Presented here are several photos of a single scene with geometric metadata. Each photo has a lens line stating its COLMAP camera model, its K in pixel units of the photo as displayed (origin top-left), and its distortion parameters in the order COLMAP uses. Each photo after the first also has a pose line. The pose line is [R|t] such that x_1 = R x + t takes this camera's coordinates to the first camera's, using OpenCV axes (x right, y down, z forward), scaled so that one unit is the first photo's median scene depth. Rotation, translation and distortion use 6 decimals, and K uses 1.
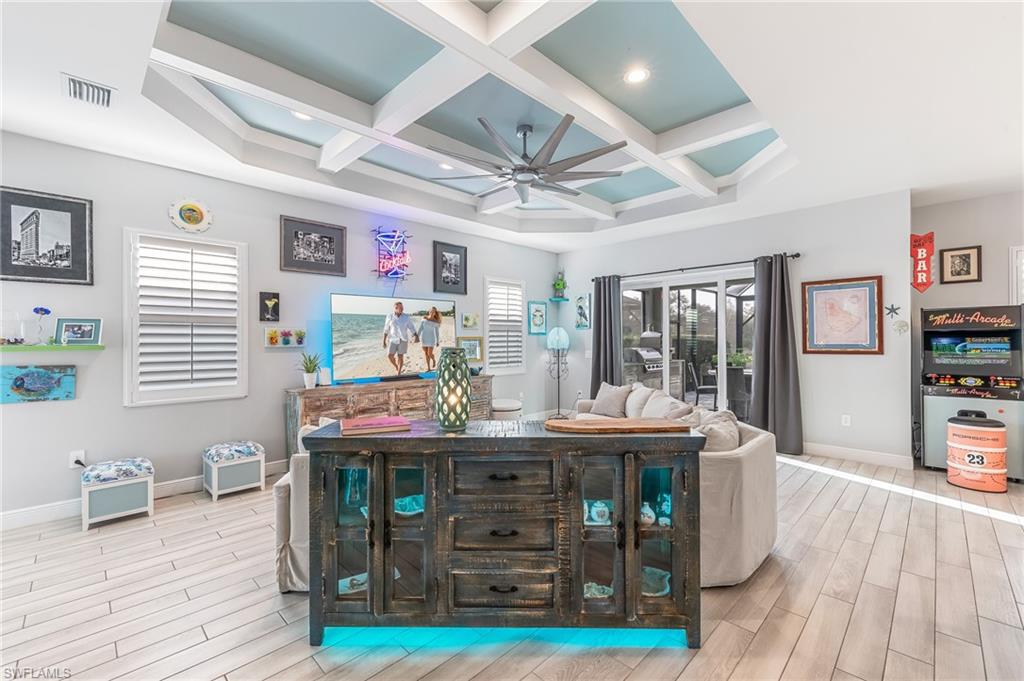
lens RADIAL K [[432.1, 0, 512.0], [0, 432.1, 340.5], [0, 0, 1]] dist [0.000163, -0.000236]
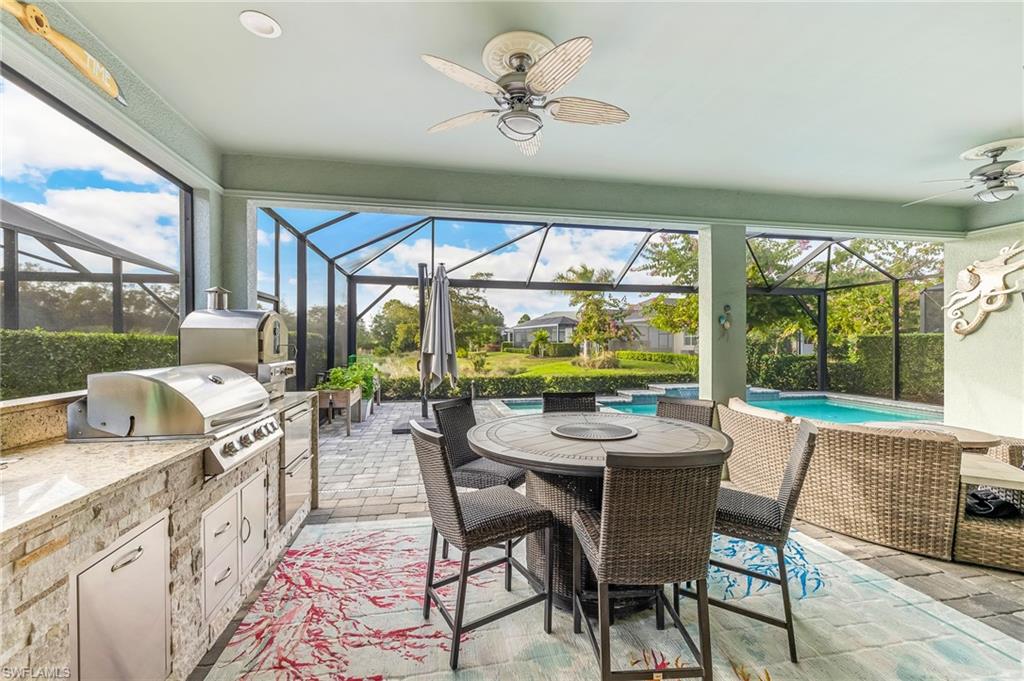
lens RADIAL K [[432.1, 0, 512.0], [0, 432.1, 340.5], [0, 0, 1]] dist [0.000163, -0.000236]
pose [[0.565821, 0.006775, 0.824500, 0.184545], [-0.000806, 0.999970, -0.007664, 0.002290], [-0.824528, 0.003672, 0.565810, 0.650721]]
